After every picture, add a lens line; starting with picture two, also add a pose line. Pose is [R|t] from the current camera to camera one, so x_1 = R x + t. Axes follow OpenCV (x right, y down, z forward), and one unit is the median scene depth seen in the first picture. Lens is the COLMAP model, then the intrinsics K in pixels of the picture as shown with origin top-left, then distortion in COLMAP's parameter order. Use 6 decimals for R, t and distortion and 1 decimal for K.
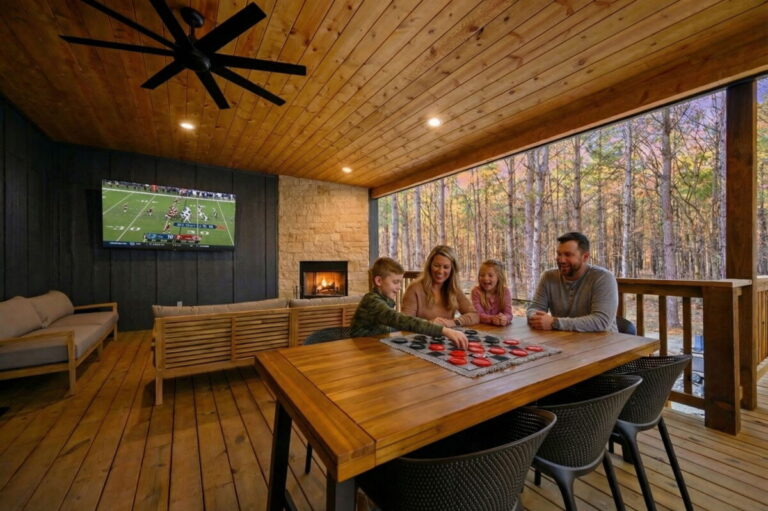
lens RADIAL K [[307.0, 0, 383.8], [0, 307.0, 258.5], [0, 0, 1]] dist [-0.000032, 0.000003]
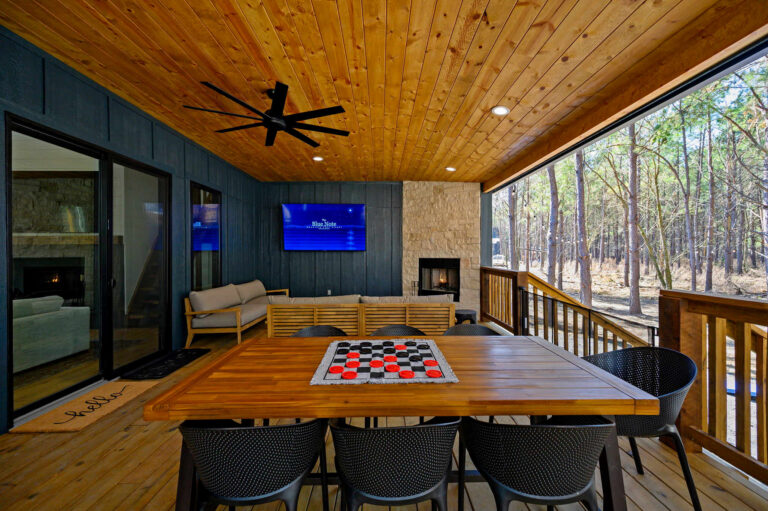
lens RADIAL K [[301.7, 0, 384.1], [0, 301.7, 256.5], [0, 0, 1]] dist [0.000101, -0.000243]
pose [[0.847196, -0.007068, -0.531233, 0.331546], [0.020325, 0.999611, 0.019115, -0.036614], [0.530891, -0.026991, 0.847010, 0.047901]]
